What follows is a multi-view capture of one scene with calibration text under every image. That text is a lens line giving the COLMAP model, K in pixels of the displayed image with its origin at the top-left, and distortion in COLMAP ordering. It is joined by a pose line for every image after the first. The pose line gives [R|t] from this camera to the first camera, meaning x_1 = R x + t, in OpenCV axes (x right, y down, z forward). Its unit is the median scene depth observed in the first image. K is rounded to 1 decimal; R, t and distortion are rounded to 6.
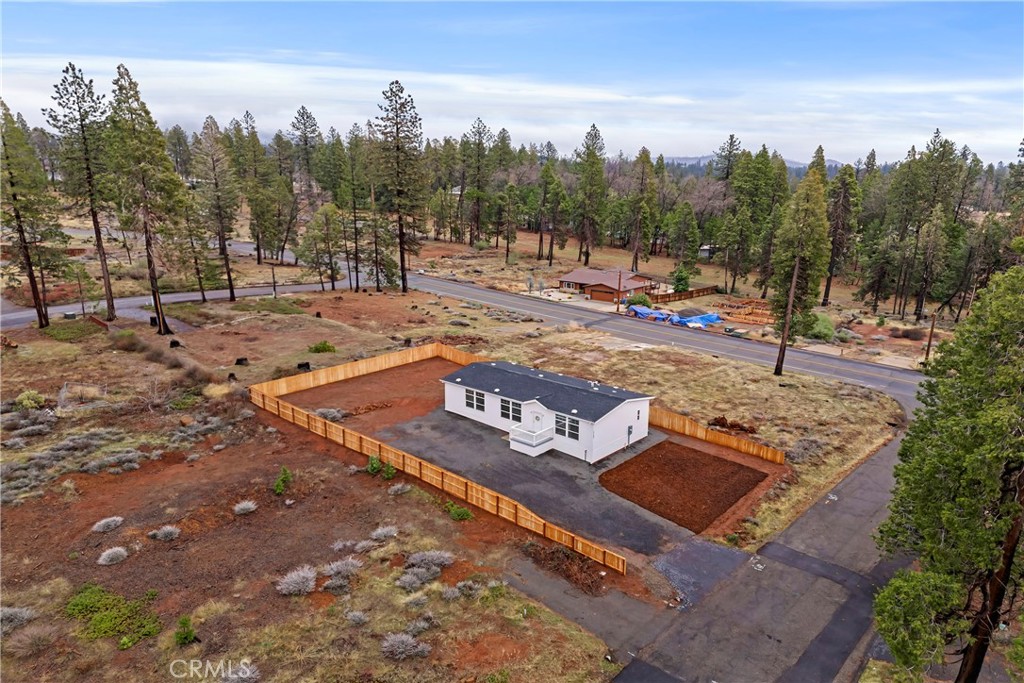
lens RADIAL K [[709.1, 0, 505.9], [0, 709.1, 342.9], [0, 0, 1]] dist [0.068575, -0.068768]
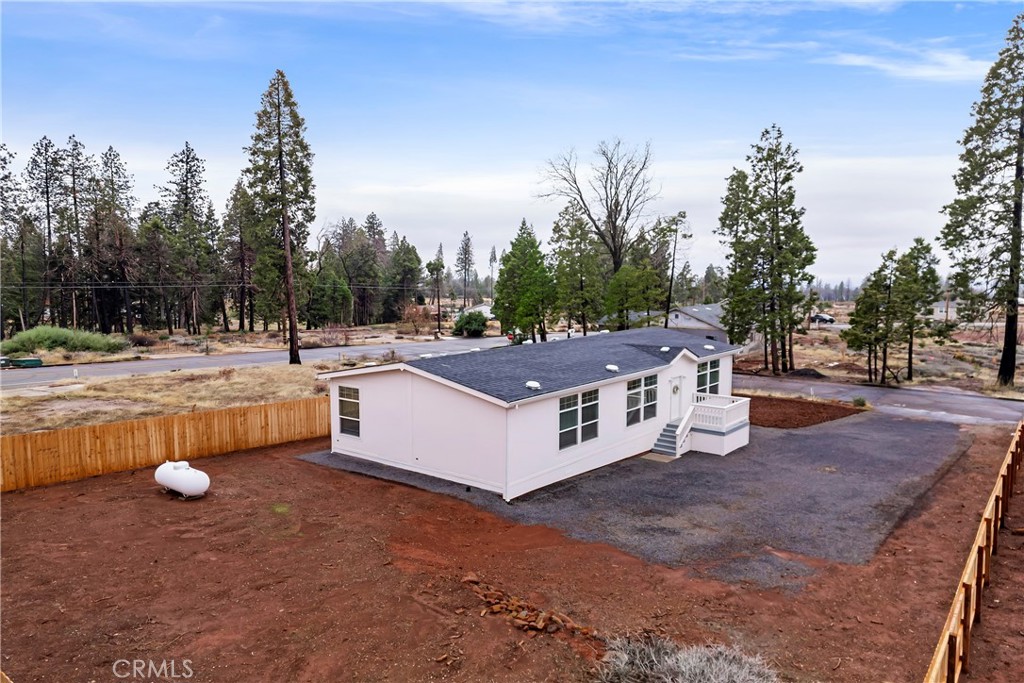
lens RADIAL K [[710.3, 0, 516.8], [0, 710.3, 351.9], [0, 0, 1]] dist [0.082479, -0.099825]
pose [[-0.063345, -0.113386, 0.991530, -0.413323], [0.234400, 0.964042, 0.125218, -0.005916], [-0.970074, 0.240347, -0.034489, 1.065618]]
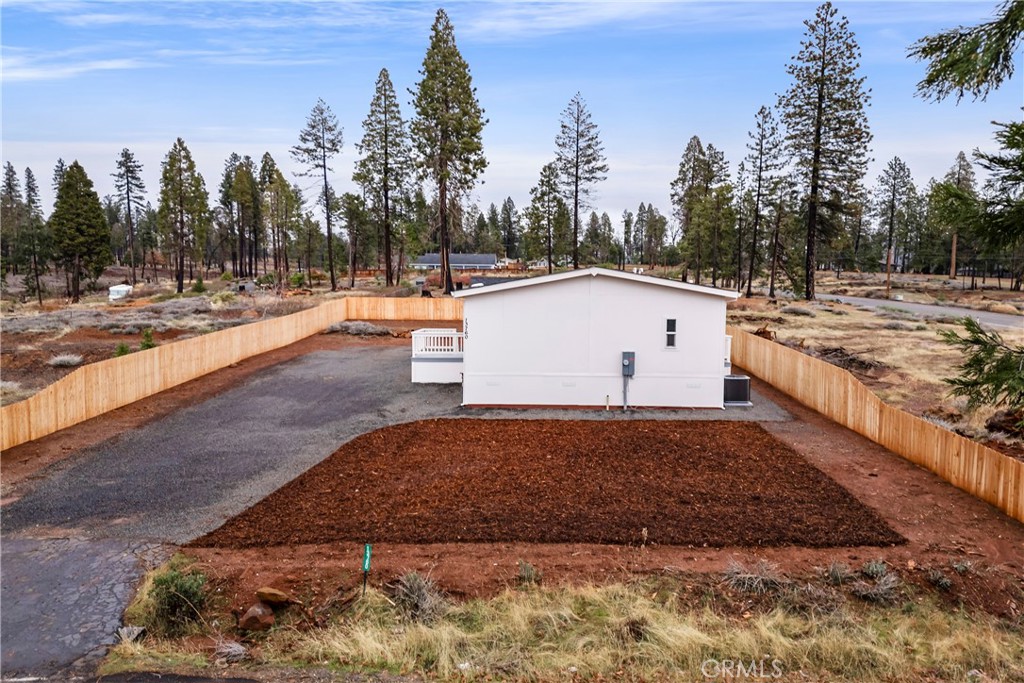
lens RADIAL K [[710.3, 0, 516.8], [0, 710.3, 351.9], [0, 0, 1]] dist [0.082479, -0.099825]
pose [[0.644522, 0.073852, -0.761010, 0.405020], [-0.183436, 0.981190, -0.060139, 0.143436], [0.742255, 0.178357, 0.645946, 0.679617]]
